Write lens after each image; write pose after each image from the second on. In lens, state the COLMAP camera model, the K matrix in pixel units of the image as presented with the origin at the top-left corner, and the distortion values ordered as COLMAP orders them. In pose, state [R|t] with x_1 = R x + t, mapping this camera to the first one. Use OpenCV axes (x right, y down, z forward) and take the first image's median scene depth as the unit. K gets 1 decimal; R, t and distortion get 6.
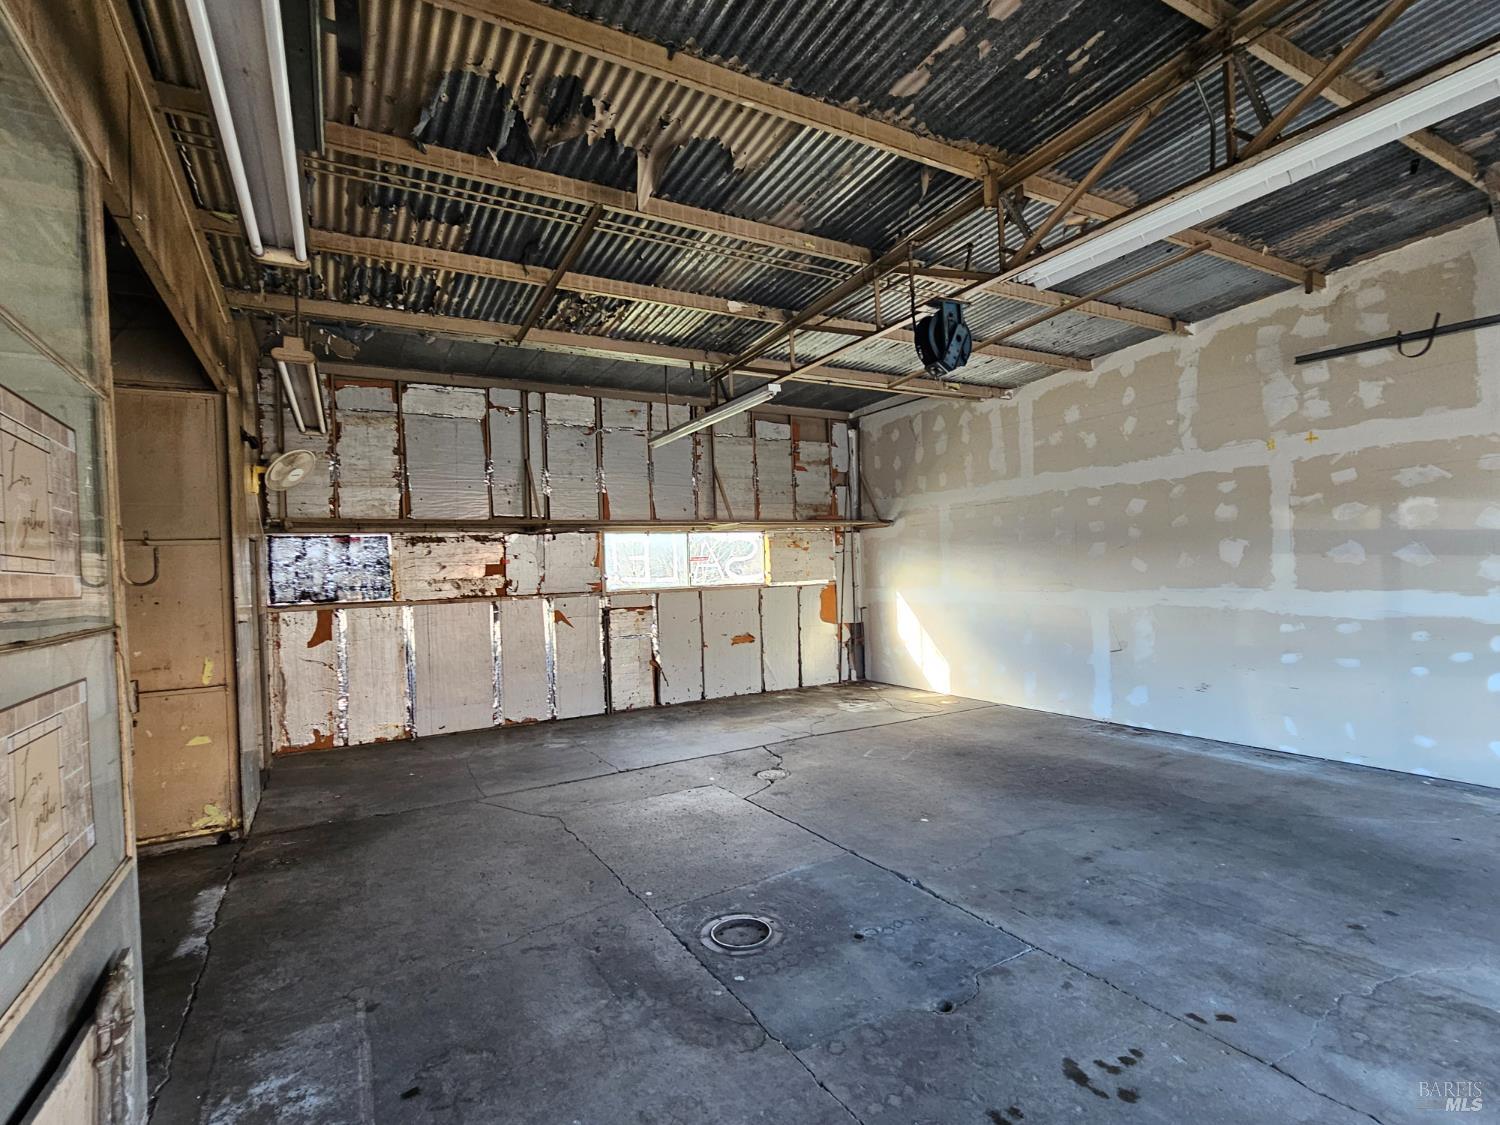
lens RADIAL K [[733.3, 0, 740.3], [0, 733.3, 568.5], [0, 0, 1]] dist [-0.000296, 0.000138]
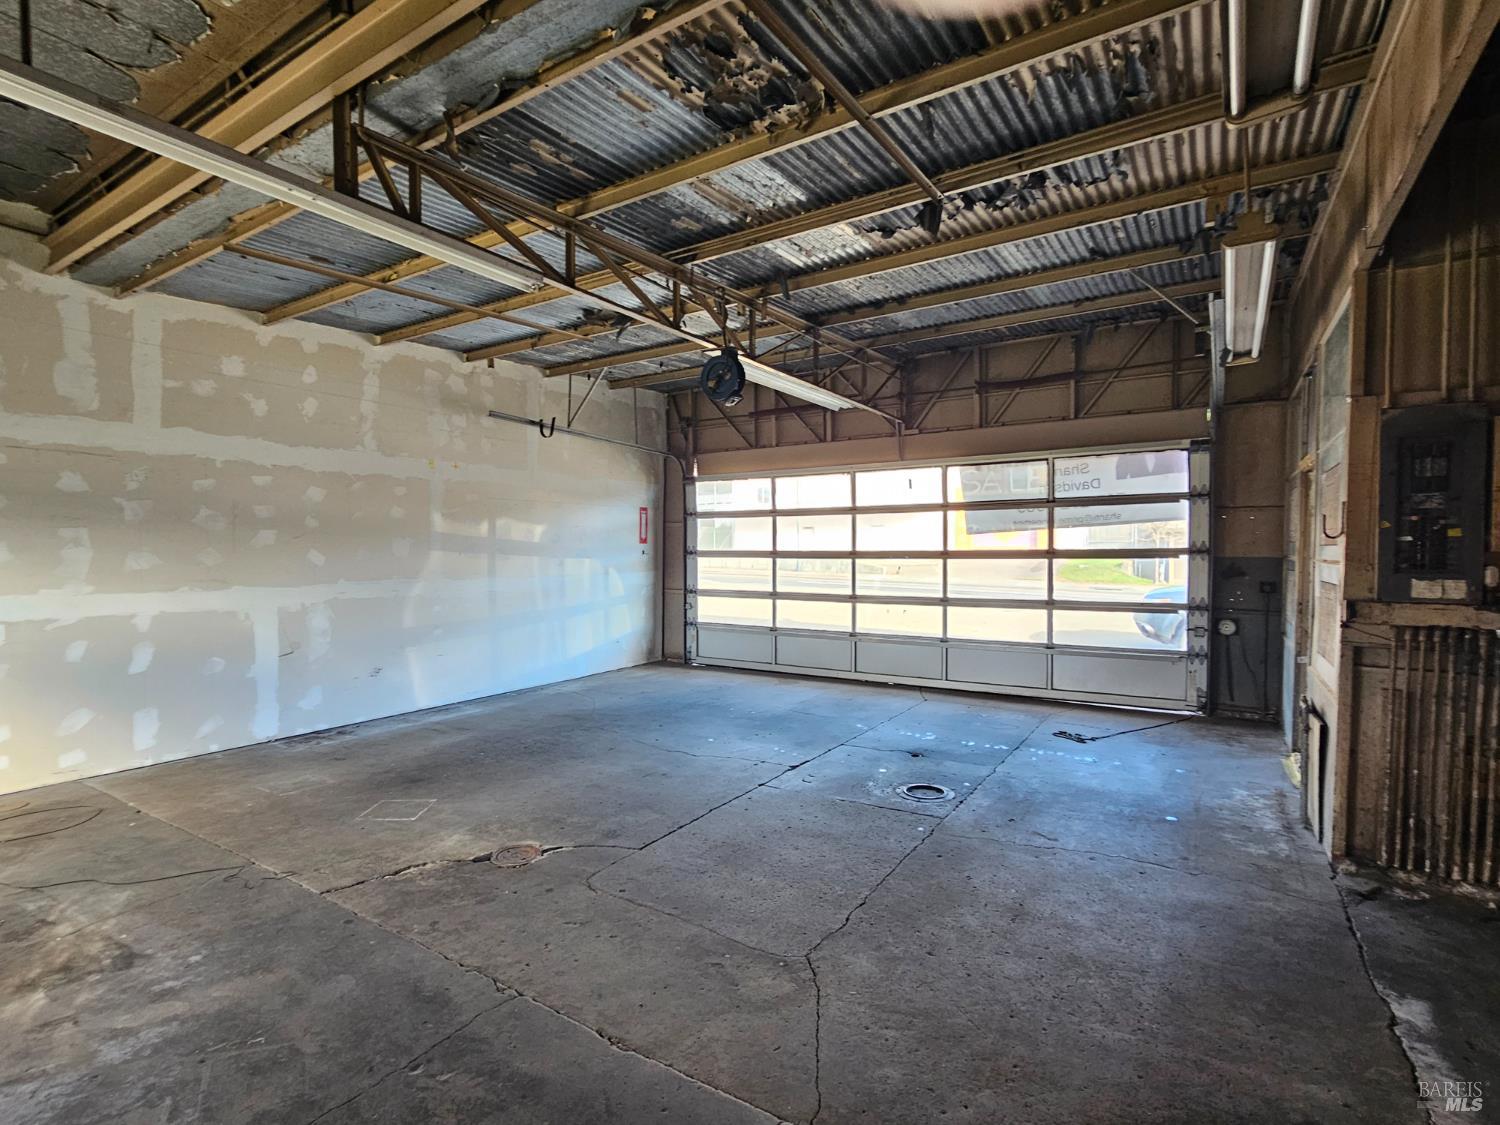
lens RADIAL K [[733.3, 0, 740.3], [0, 733.3, 568.5], [0, 0, 1]] dist [-0.000296, 0.000138]
pose [[-0.463978, 0.017782, 0.885668, -0.573357], [0.015668, 0.999807, -0.011866, 0.030646], [-0.885708, 0.008372, -0.464167, 1.012382]]
